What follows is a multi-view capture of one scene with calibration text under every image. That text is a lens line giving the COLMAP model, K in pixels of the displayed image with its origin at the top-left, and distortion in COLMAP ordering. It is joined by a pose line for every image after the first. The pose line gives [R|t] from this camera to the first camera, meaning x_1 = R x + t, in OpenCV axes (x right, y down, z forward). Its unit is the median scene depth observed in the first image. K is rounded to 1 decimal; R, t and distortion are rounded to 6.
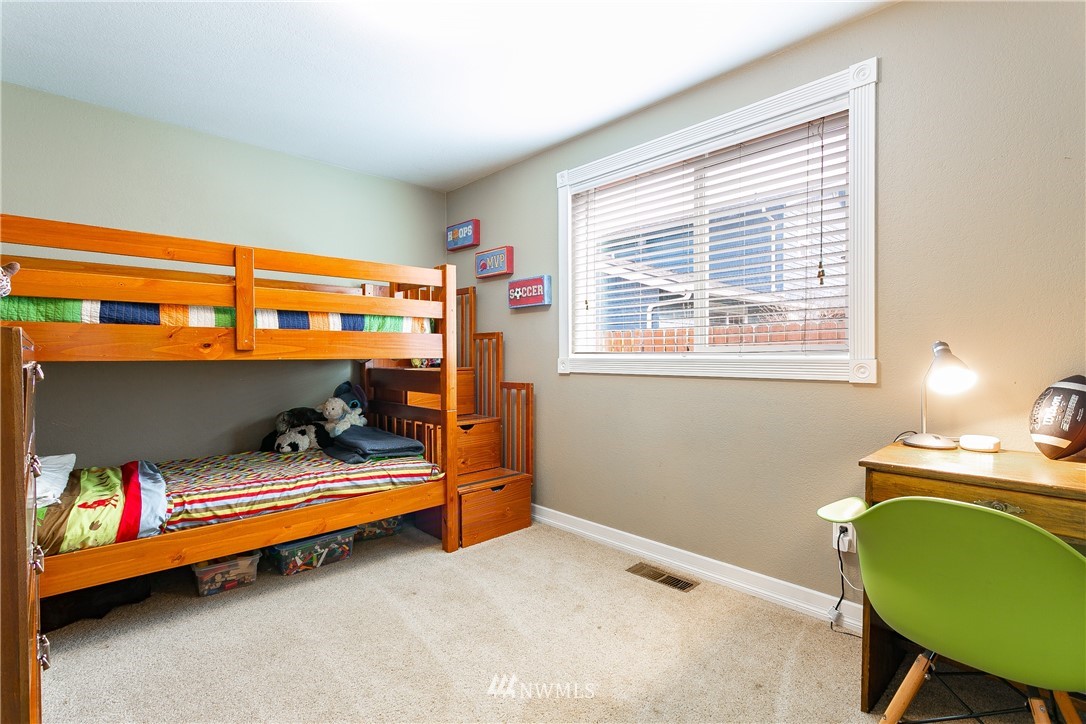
lens RADIAL K [[515.3, 0, 545.9], [0, 515.3, 360.2], [0, 0, 1]] dist [-0.004282, 0.002930]
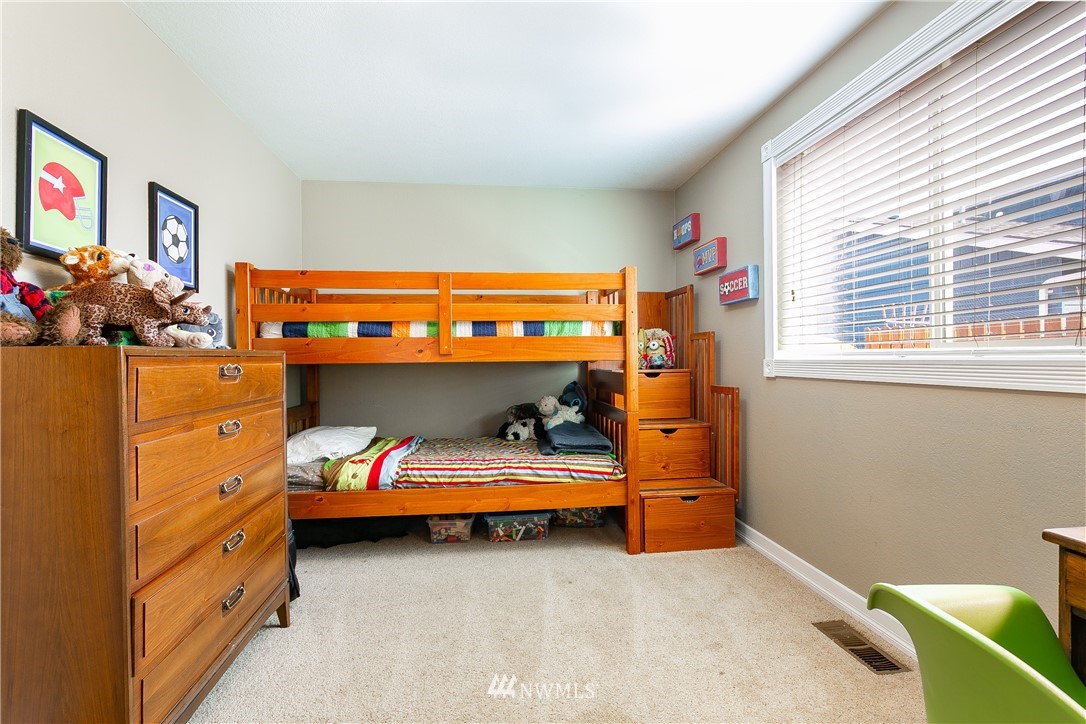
lens RADIAL K [[515.3, 0, 543.8], [0, 515.3, 362.2], [0, 0, 1]] dist [-0.004282, 0.002930]
pose [[0.800585, -0.001309, -0.599218, 0.296168], [0.001589, 0.999999, -0.000061, -0.000053], [0.599218, -0.000904, 0.800586, 0.105522]]
